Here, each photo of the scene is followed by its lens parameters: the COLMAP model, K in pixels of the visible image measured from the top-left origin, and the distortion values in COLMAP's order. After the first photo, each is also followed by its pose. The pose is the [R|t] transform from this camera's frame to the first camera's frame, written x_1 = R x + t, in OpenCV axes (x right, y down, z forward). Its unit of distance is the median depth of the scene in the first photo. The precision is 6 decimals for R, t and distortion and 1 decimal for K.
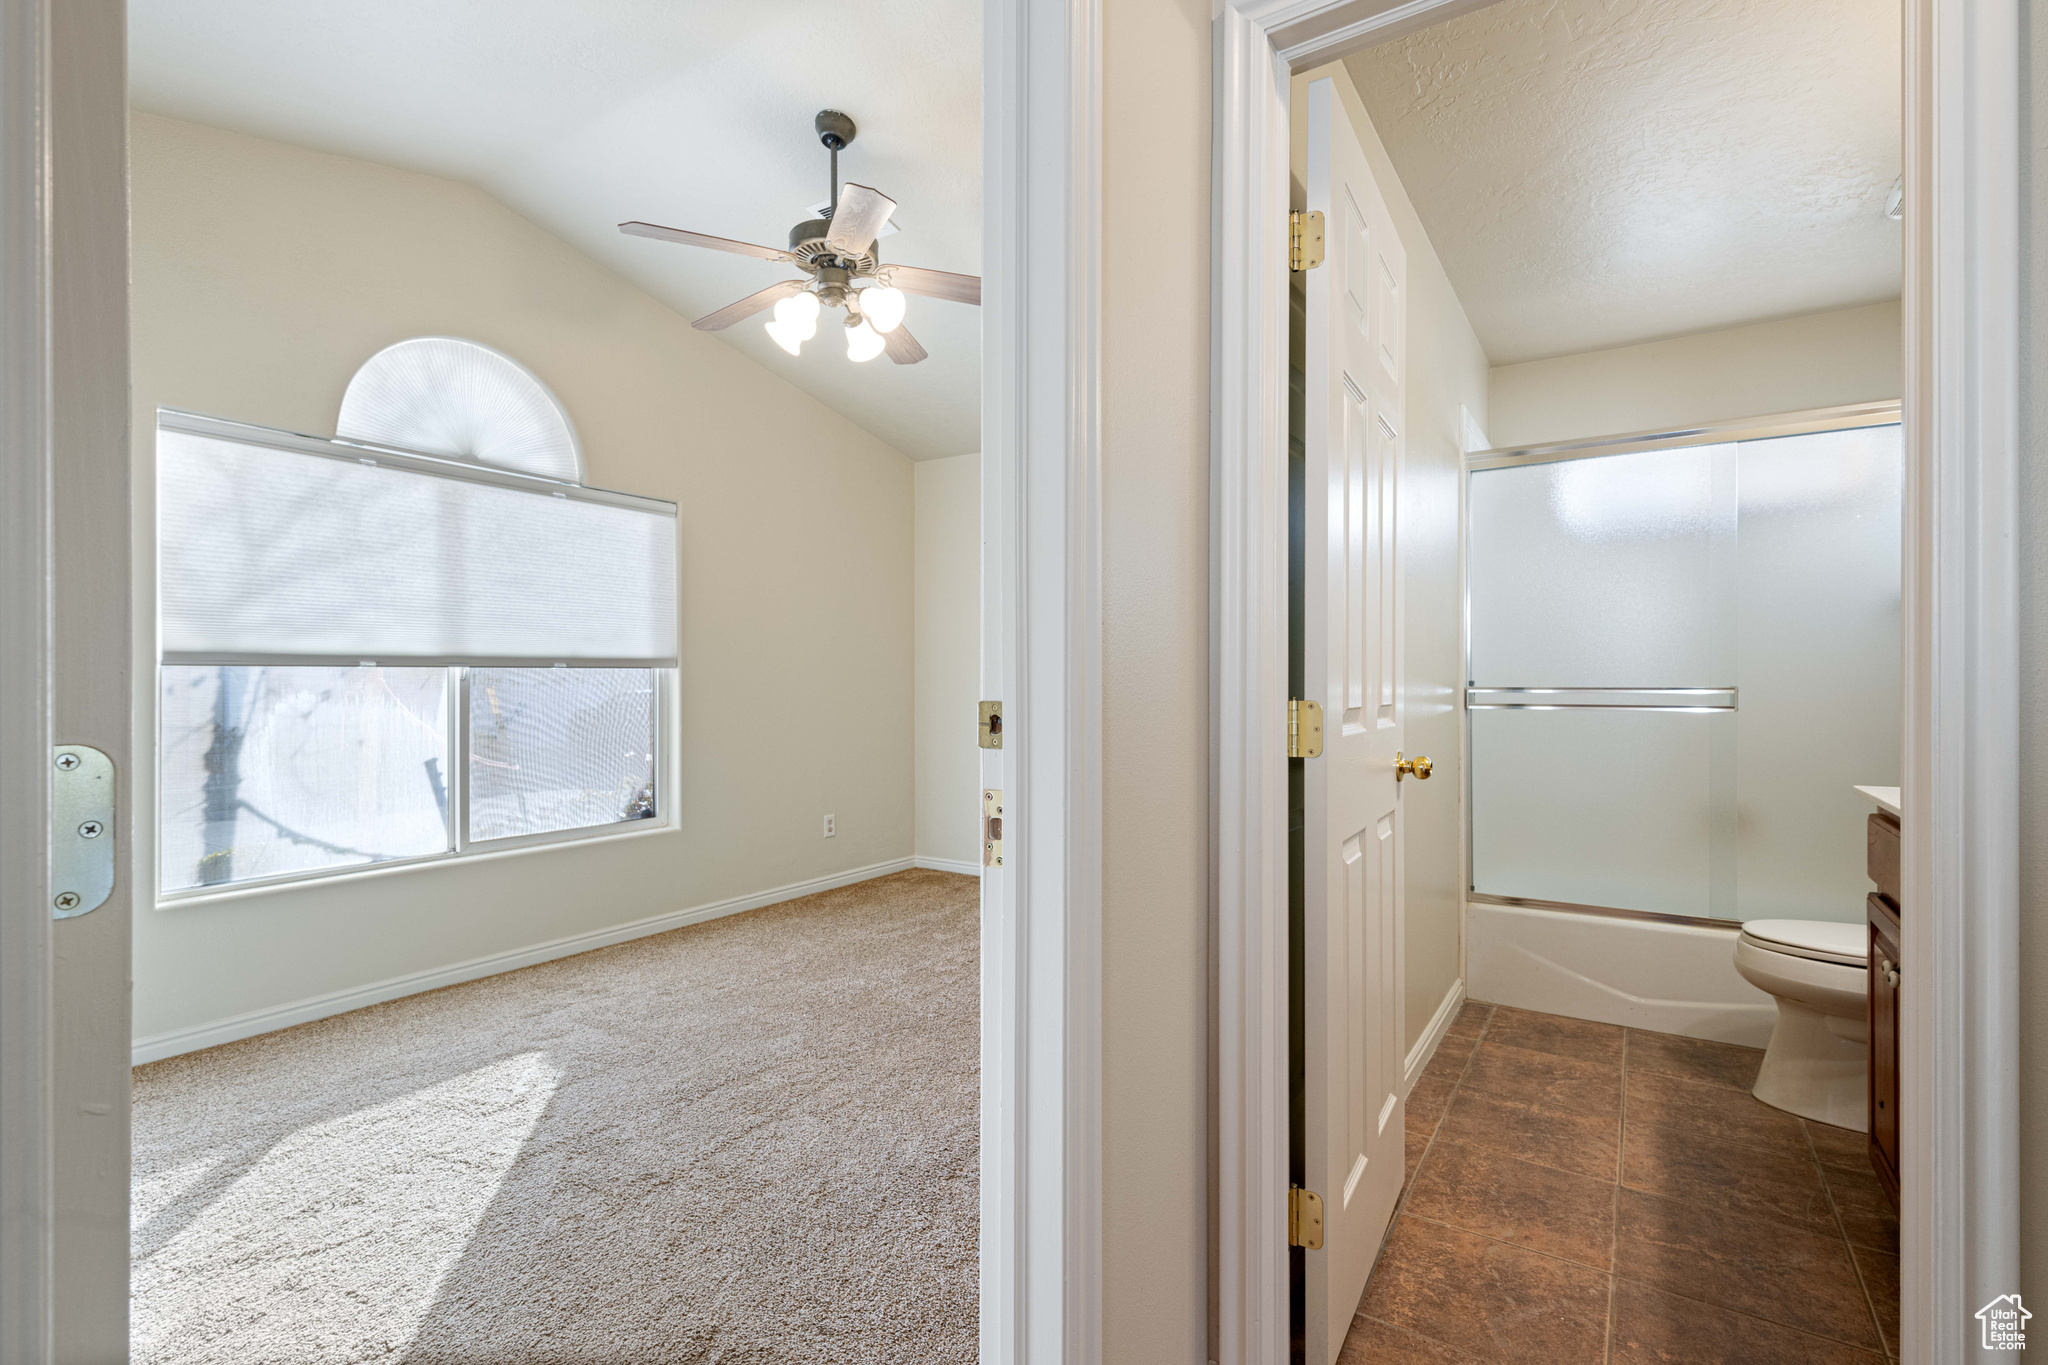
lens RADIAL K [[944.6, 0, 1021.9], [0, 944.6, 685.7], [0, 0, 1]] dist [0.002146, 0.000786]
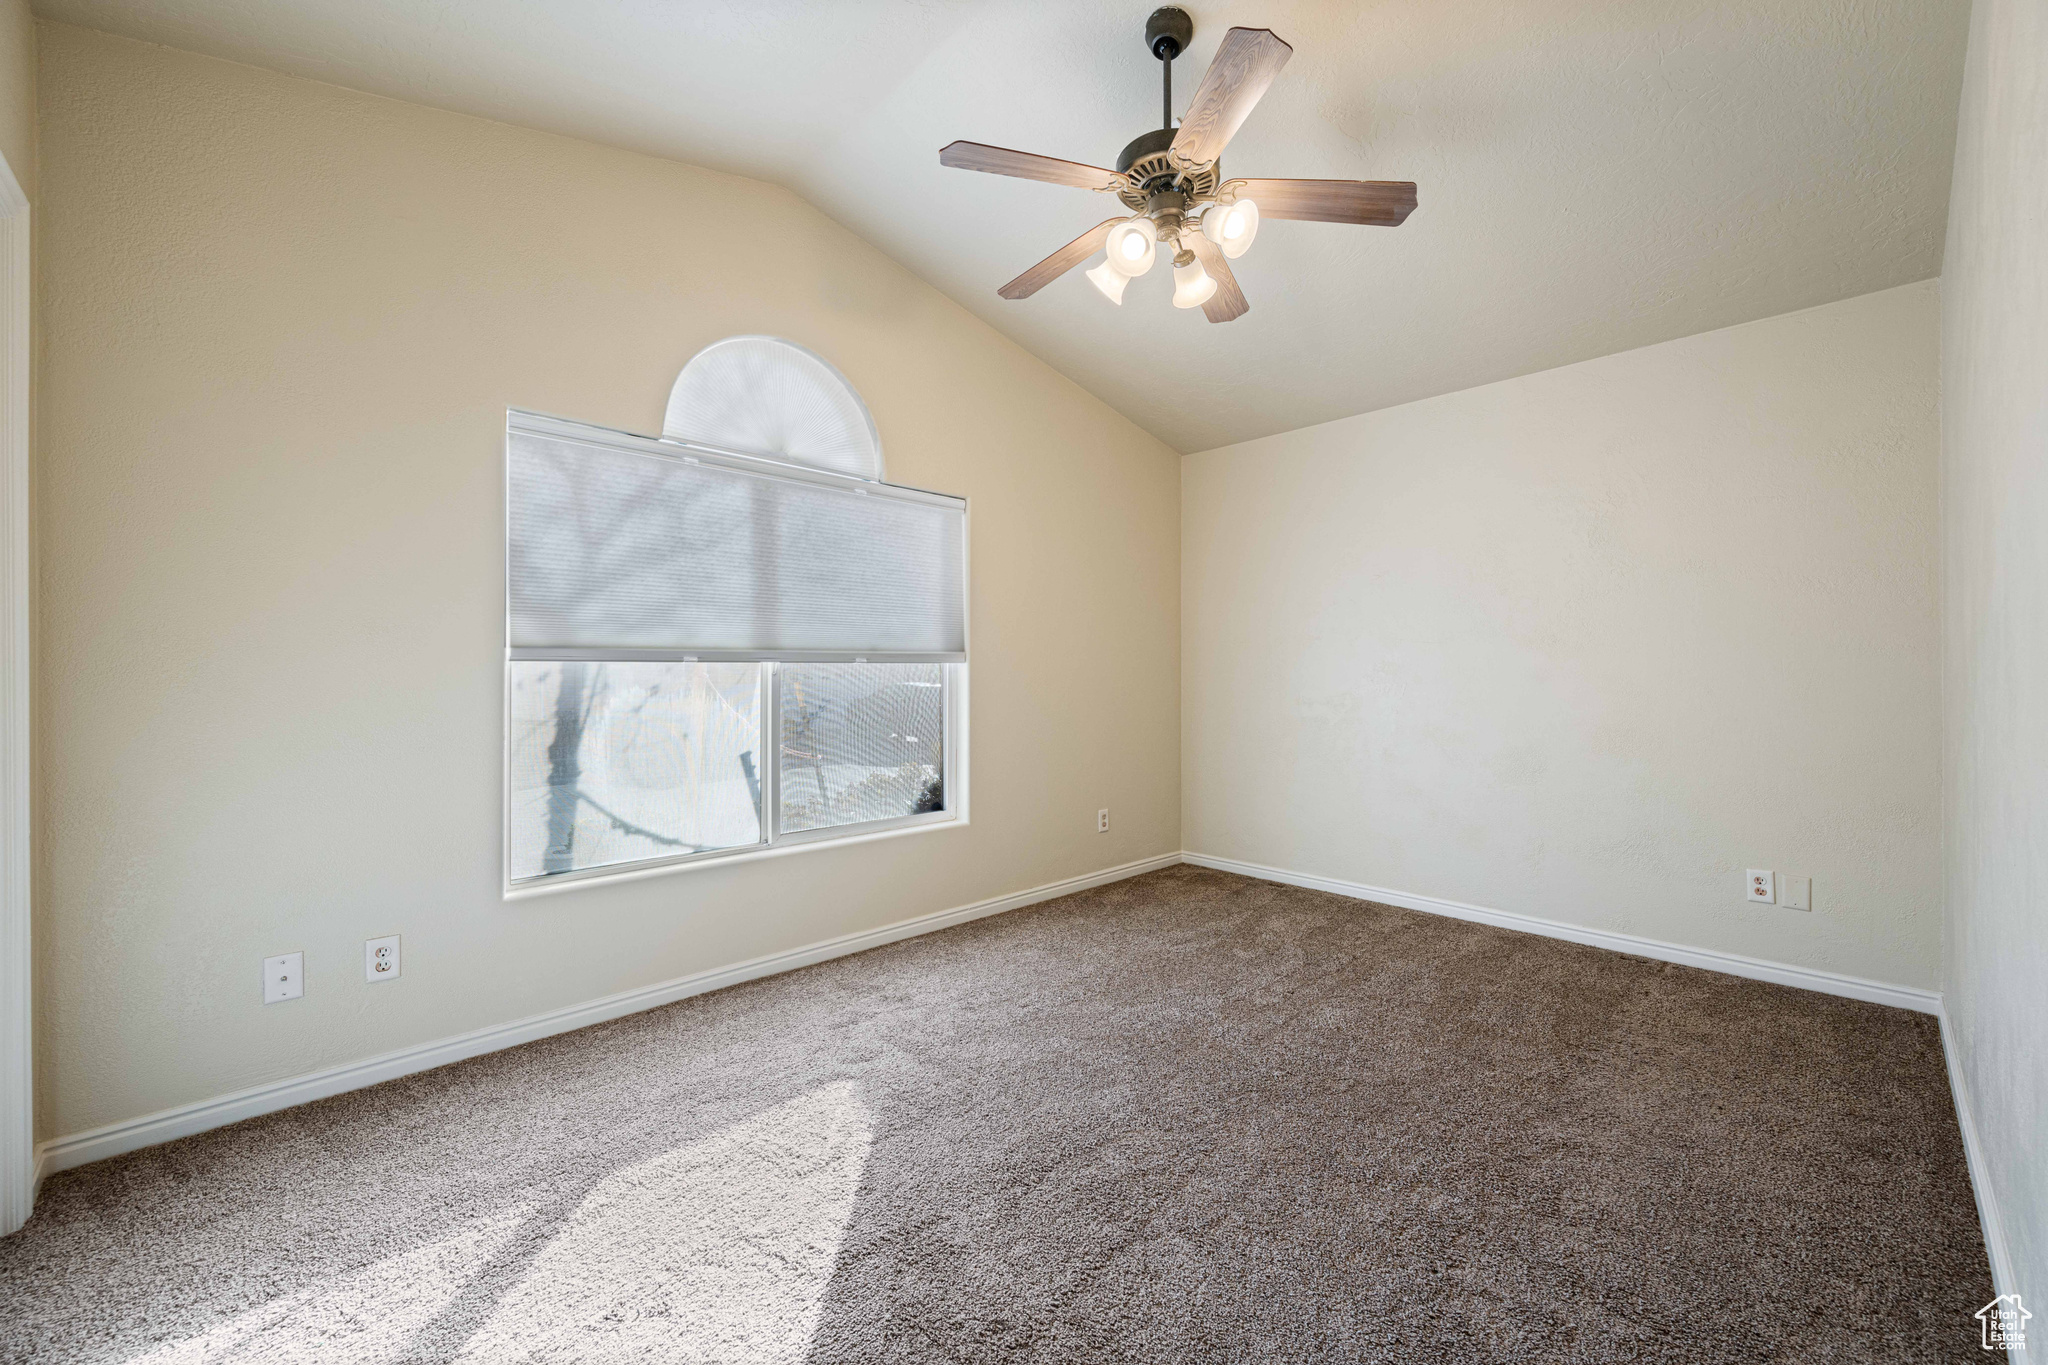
lens RADIAL K [[813.8, 0, 1028.0], [0, 813.8, 677.2], [0, 0, 1]] dist [-0.000165, 0.000903]
pose [[0.974525, 0.000454, -0.224280, -0.153343], [-0.001022, 0.999997, -0.002419, -0.002156], [0.224278, 0.002586, 0.974522, 0.247770]]
